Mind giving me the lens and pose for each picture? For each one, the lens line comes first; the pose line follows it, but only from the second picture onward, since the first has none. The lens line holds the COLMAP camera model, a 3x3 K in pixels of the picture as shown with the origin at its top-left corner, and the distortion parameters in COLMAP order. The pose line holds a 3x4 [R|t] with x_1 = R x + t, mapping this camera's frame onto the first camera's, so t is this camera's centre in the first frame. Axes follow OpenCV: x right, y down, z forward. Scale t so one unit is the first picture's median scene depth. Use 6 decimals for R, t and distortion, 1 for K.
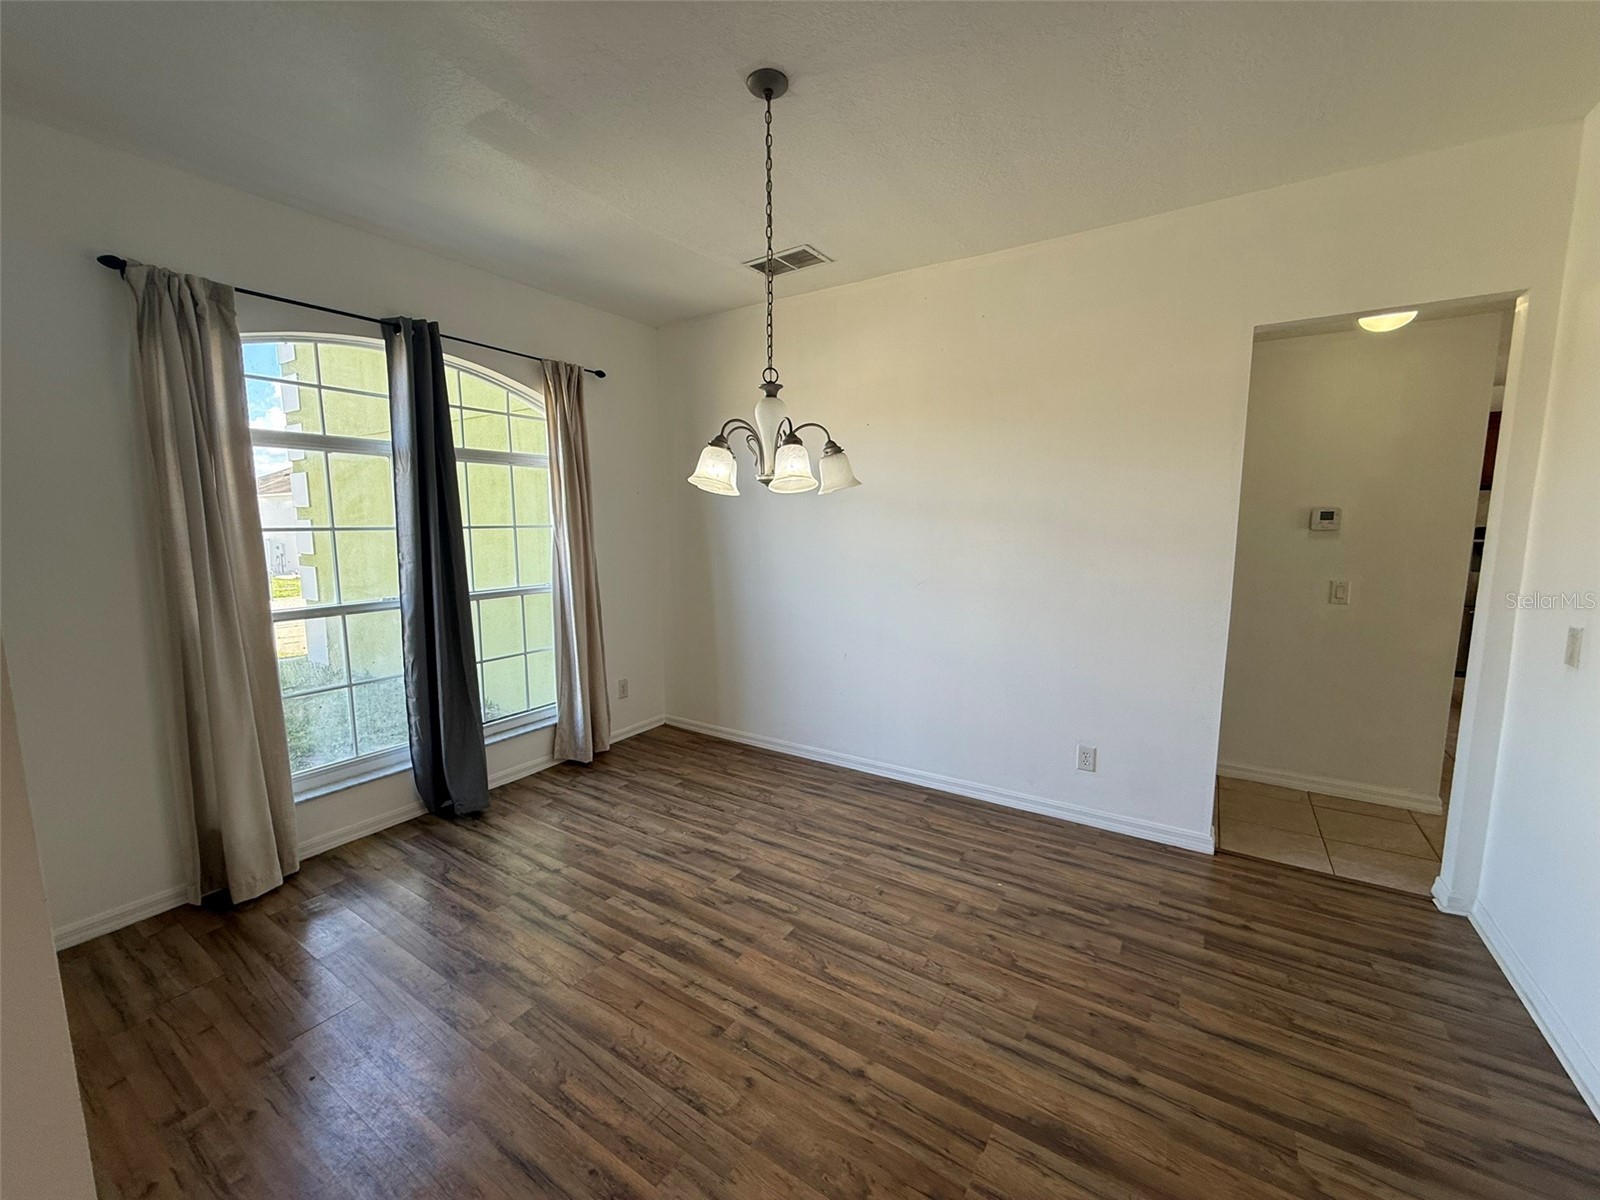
lens RADIAL K [[639.8, 0, 796.3], [0, 639.8, 599.7], [0, 0, 1]] dist [-0.006636, 0.002097]
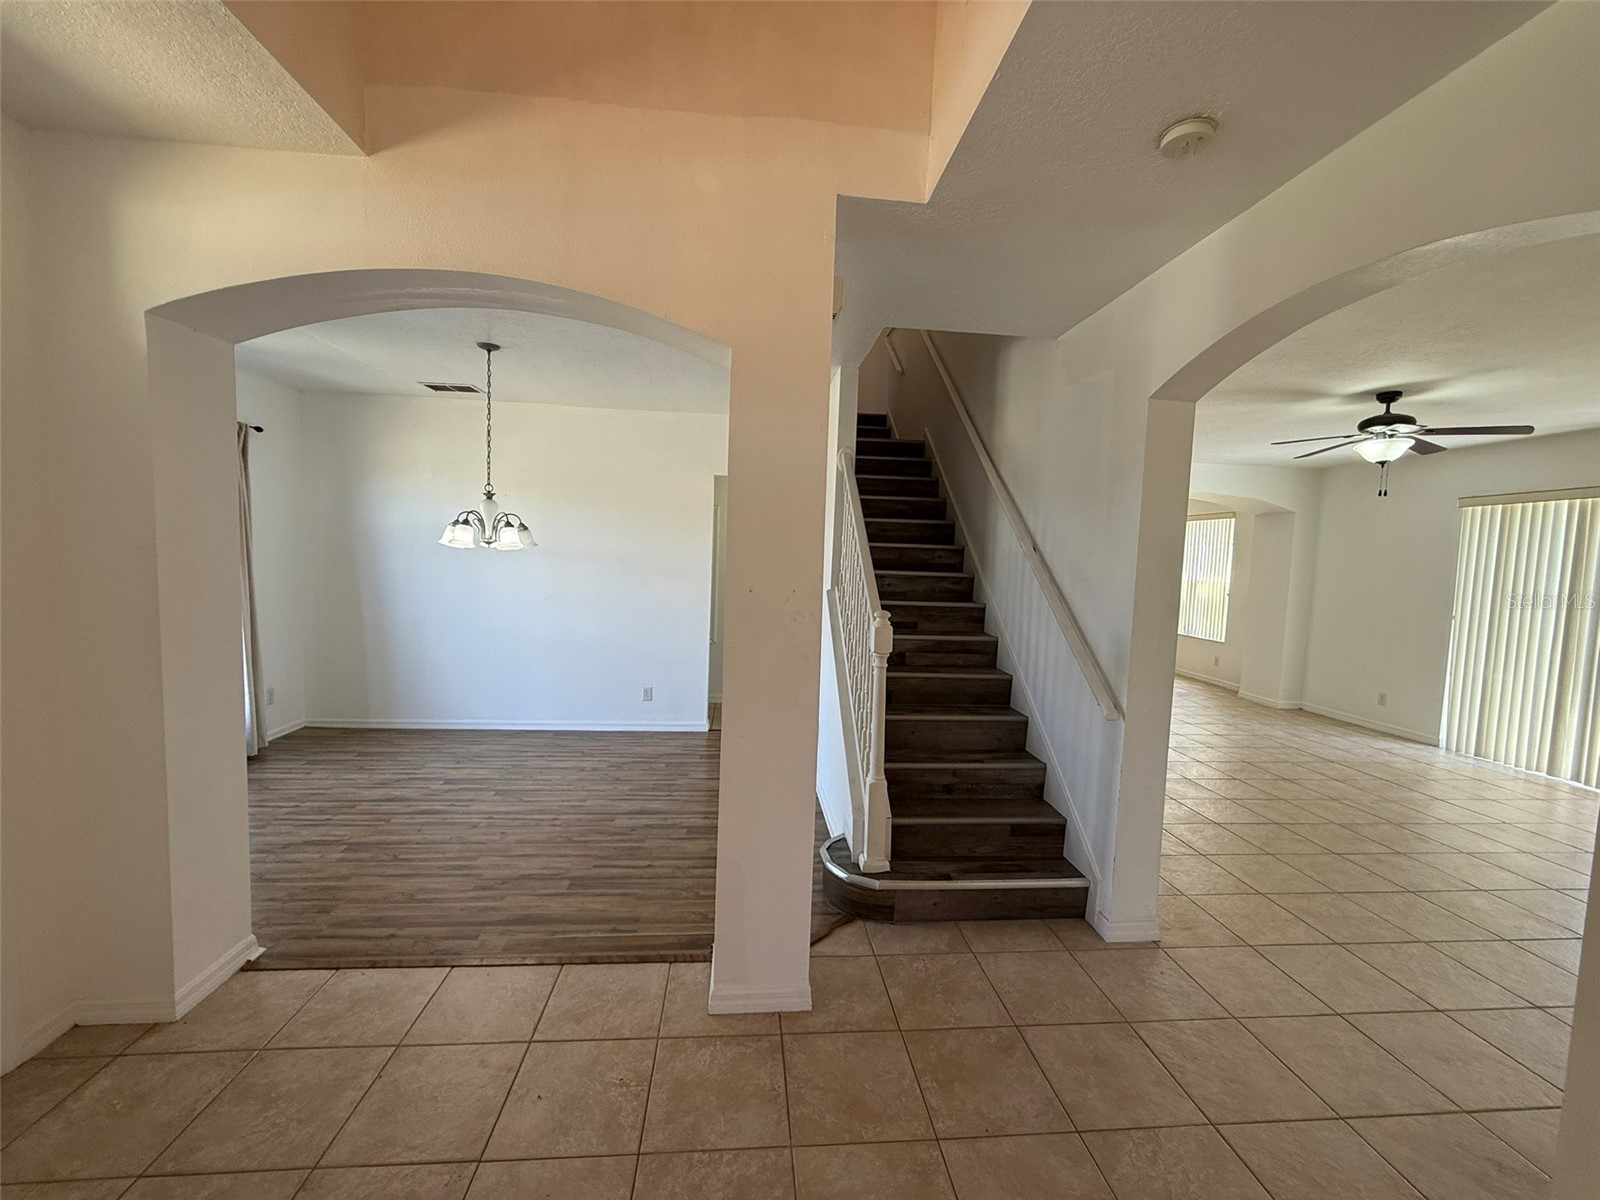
lens RADIAL K [[639.8, 0, 801.1], [0, 639.8, 595.0], [0, 0, 1]] dist [-0.006636, 0.002097]
pose [[0.781724, -0.010780, 0.623532, -0.390787], [0.040417, 0.998624, -0.033405, 0.057586], [-0.622314, 0.051315, 0.781084, -0.828315]]
